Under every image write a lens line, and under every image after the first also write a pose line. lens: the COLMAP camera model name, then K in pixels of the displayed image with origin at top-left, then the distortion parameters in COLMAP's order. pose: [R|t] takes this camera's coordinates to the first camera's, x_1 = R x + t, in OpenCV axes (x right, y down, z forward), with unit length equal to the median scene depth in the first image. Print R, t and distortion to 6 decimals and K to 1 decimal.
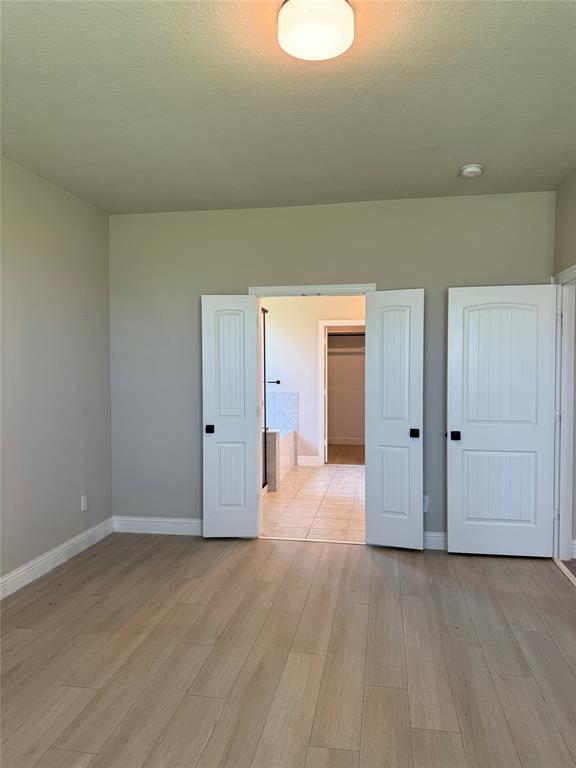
lens RADIAL K [[540.7, 0, 280.9], [0, 540.7, 379.8], [0, 0, 1]] dist [0.063151, -0.072900]
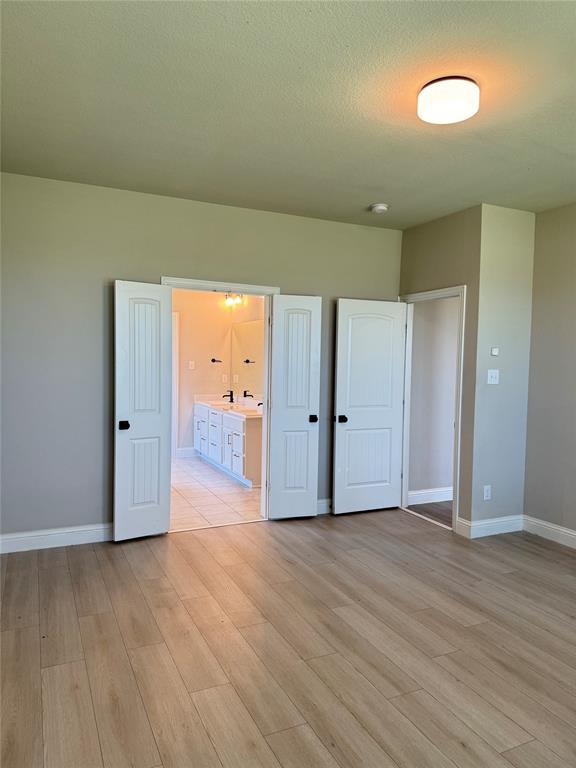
lens RADIAL K [[540.7, 0, 286.3], [0, 540.7, 385.0], [0, 0, 1]] dist [0.063151, -0.072900]
pose [[0.813559, -0.007993, 0.581427, -0.479925], [-0.007699, 0.999670, 0.024515, -0.003419], [-0.581431, -0.024420, 0.813229, 0.080681]]
